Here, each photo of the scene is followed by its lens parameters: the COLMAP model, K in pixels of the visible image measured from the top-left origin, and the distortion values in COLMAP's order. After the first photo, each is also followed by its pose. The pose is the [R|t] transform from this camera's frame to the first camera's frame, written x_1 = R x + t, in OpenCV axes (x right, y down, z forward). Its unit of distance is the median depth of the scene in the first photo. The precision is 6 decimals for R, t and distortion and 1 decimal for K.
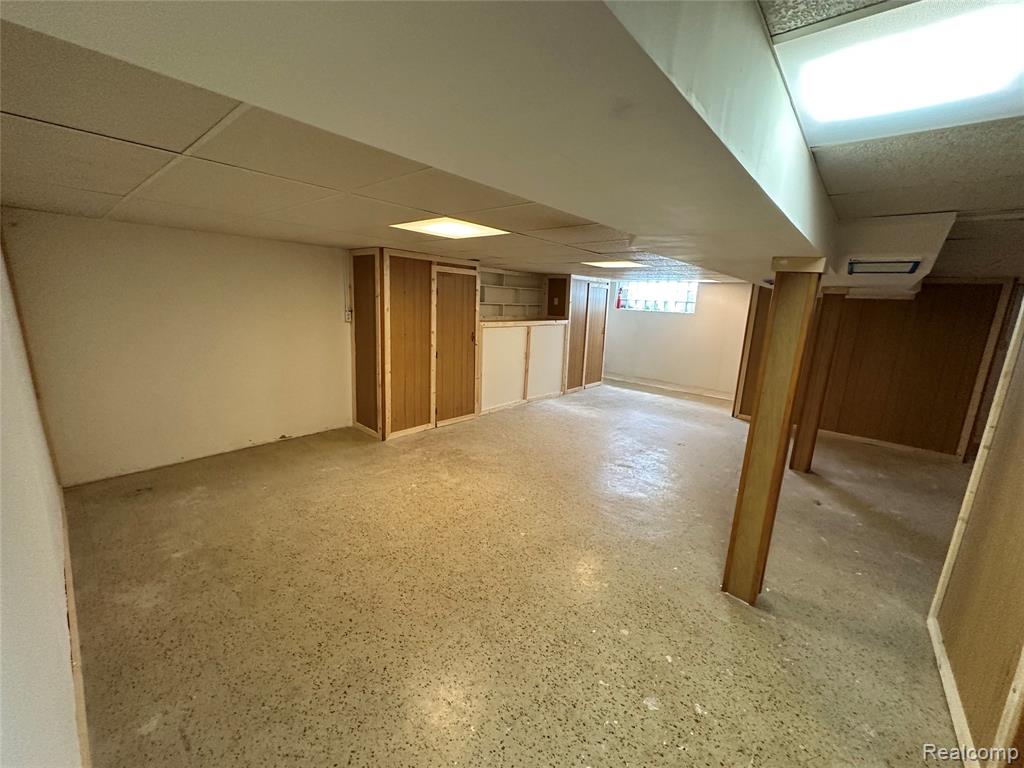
lens RADIAL K [[407.9, 0, 511.6], [0, 407.9, 385.1], [0, 0, 1]] dist [0.000794, 0.000077]
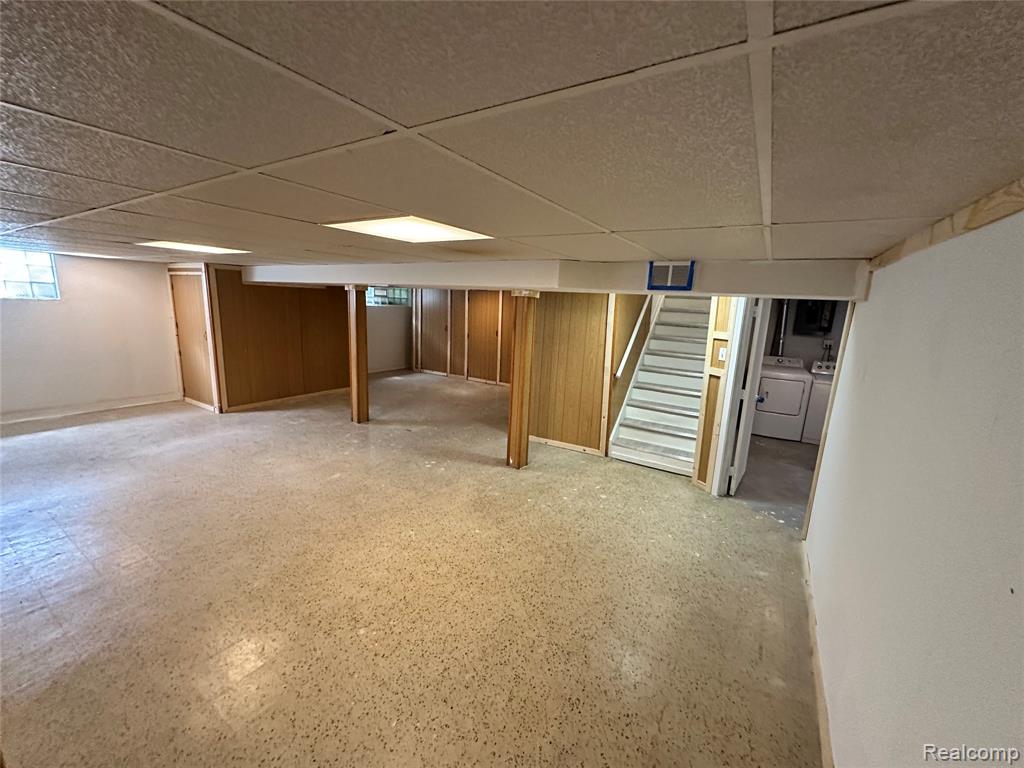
lens RADIAL K [[407.9, 0, 513.1], [0, 407.9, 381.0], [0, 0, 1]] dist [0.000794, 0.000077]
pose [[-0.147352, -0.237594, 0.960123, -0.799413], [0.151227, 0.953894, 0.259262, -0.246134], [-0.977455, 0.183399, -0.104627, 0.800157]]
